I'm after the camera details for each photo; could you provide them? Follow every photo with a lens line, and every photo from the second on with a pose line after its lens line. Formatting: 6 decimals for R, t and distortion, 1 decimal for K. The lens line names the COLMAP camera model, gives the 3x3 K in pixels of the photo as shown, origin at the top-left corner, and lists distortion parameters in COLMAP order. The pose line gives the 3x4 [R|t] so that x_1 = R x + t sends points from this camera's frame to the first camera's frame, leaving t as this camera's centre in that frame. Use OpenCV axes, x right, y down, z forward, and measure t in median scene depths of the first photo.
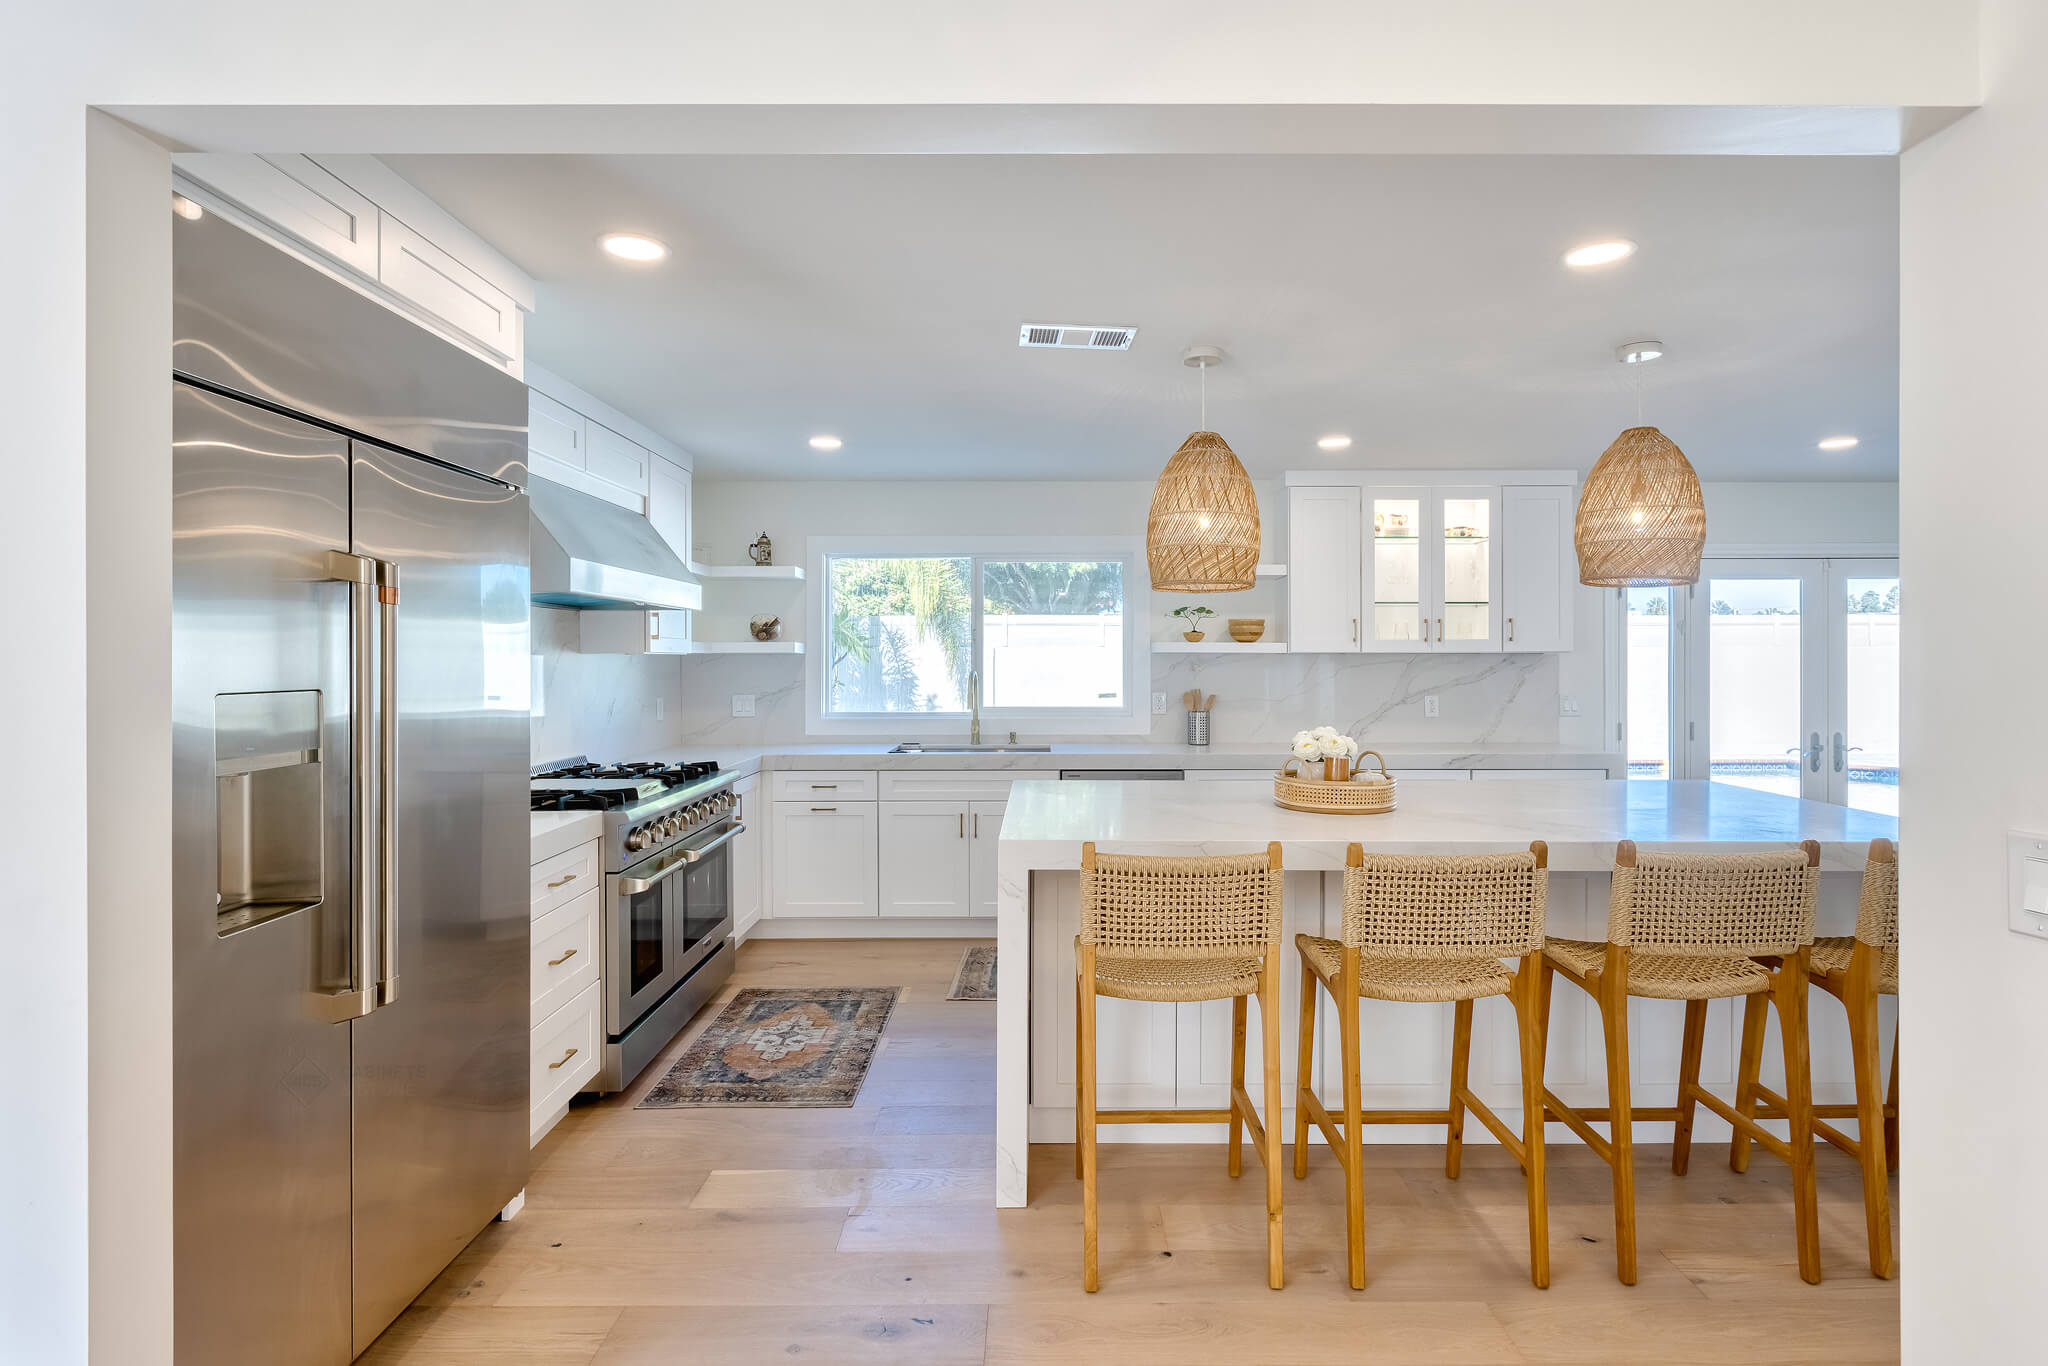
lens RADIAL K [[986.9, 0, 1035.5], [0, 986.9, 653.5], [0, 0, 1]] dist [-0.005290, -0.000630]
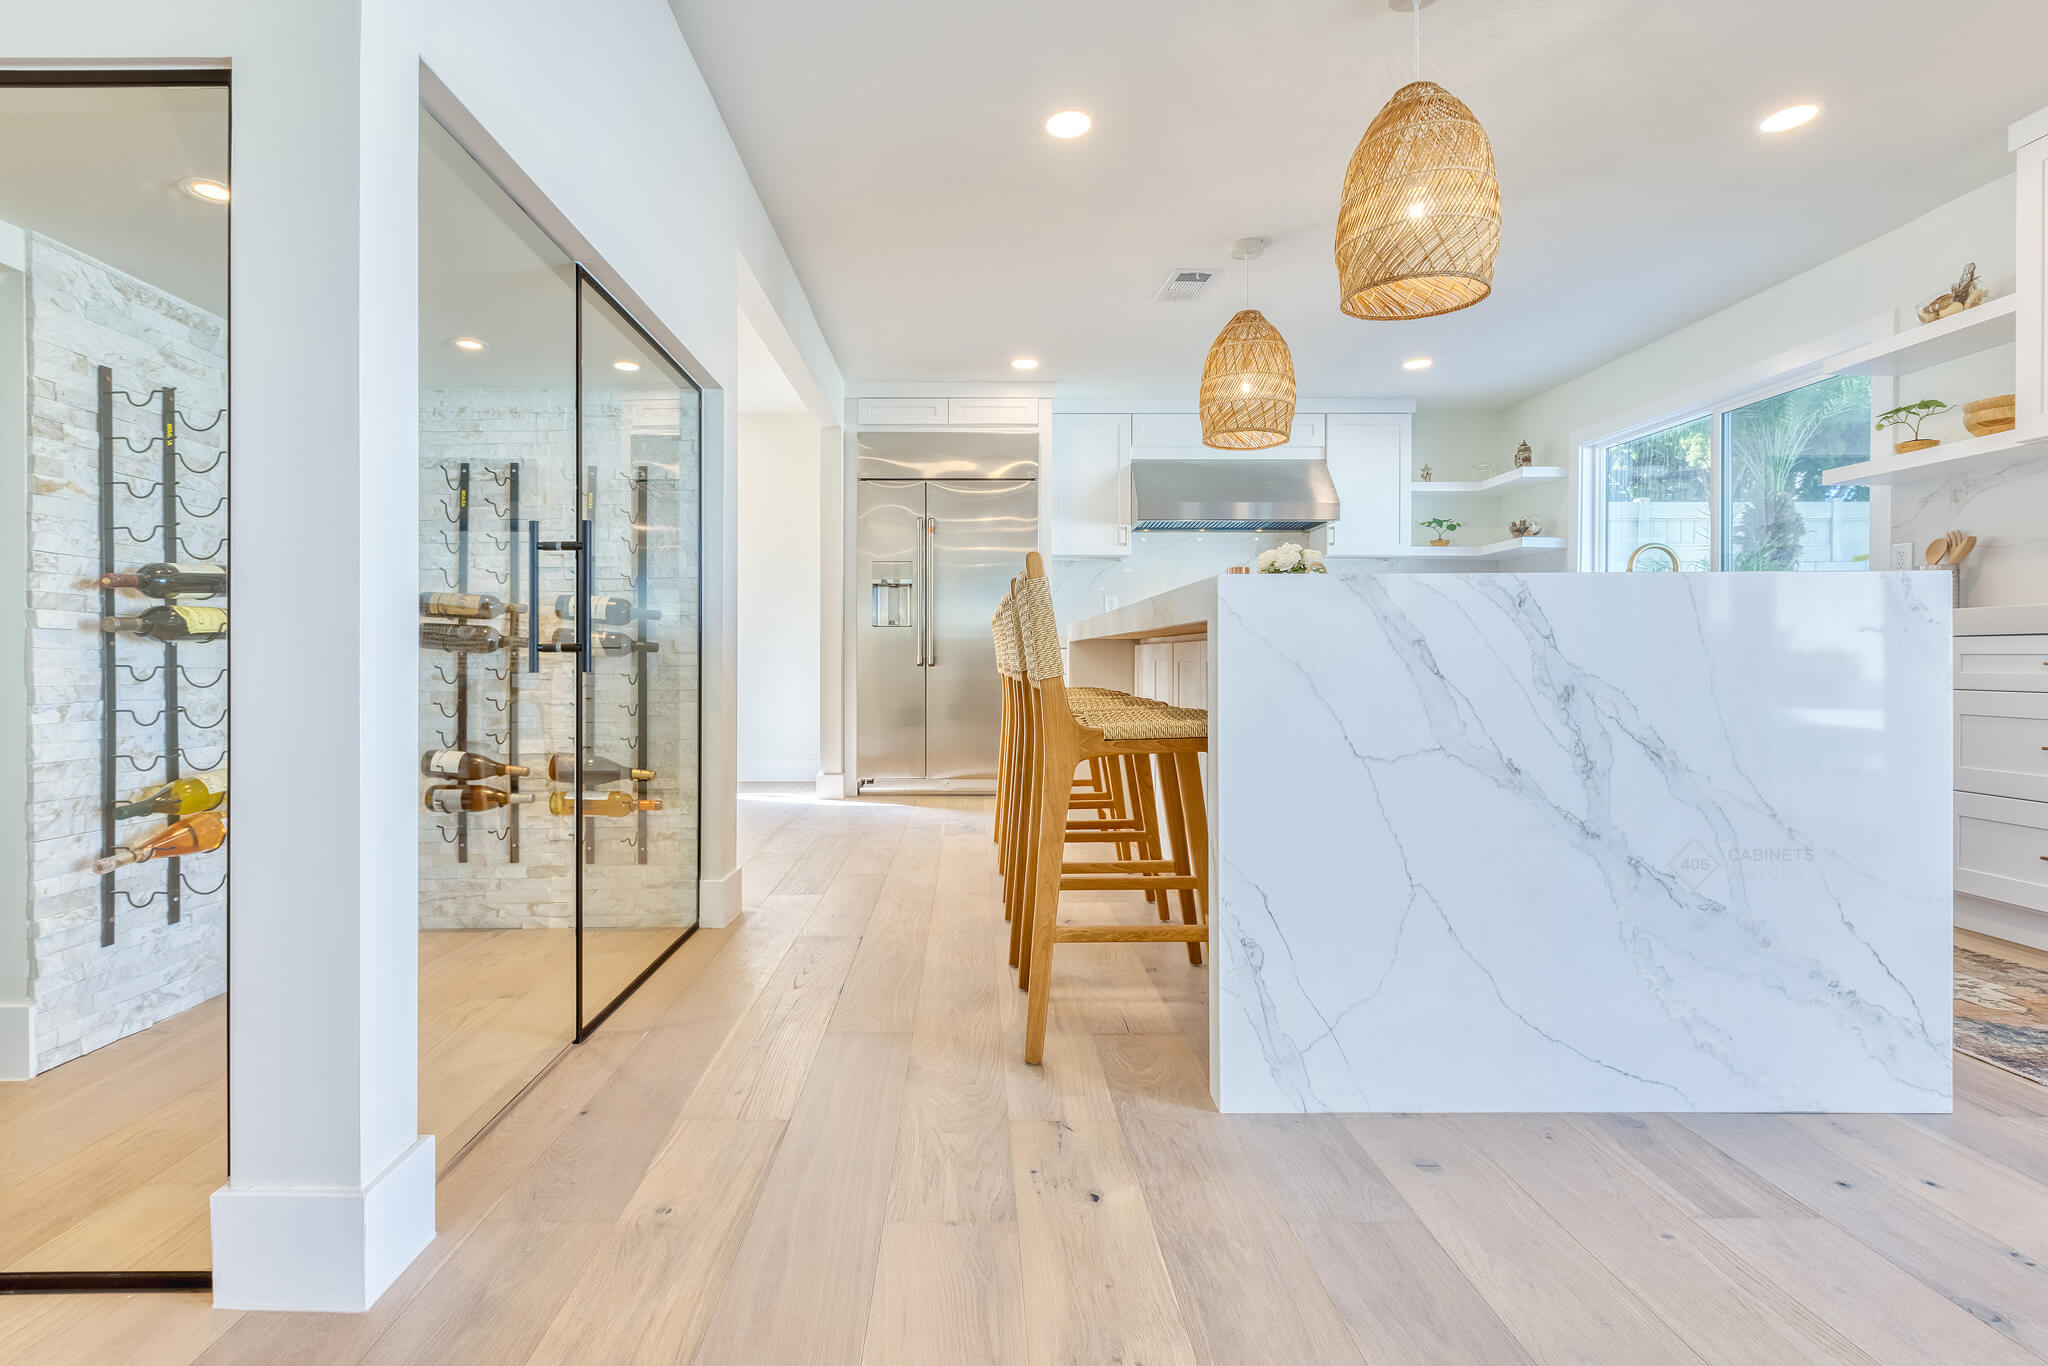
lens RADIAL K [[940.7, 0, 964.9], [0, 940.7, 662.3], [0, 0, 1]] dist [0.002355, -0.001096]
pose [[-0.007652, 0.003986, -0.999963, 1.245870], [0.002410, 0.999989, 0.003968, 0.188386], [0.999968, -0.002379, -0.007661, 0.617030]]
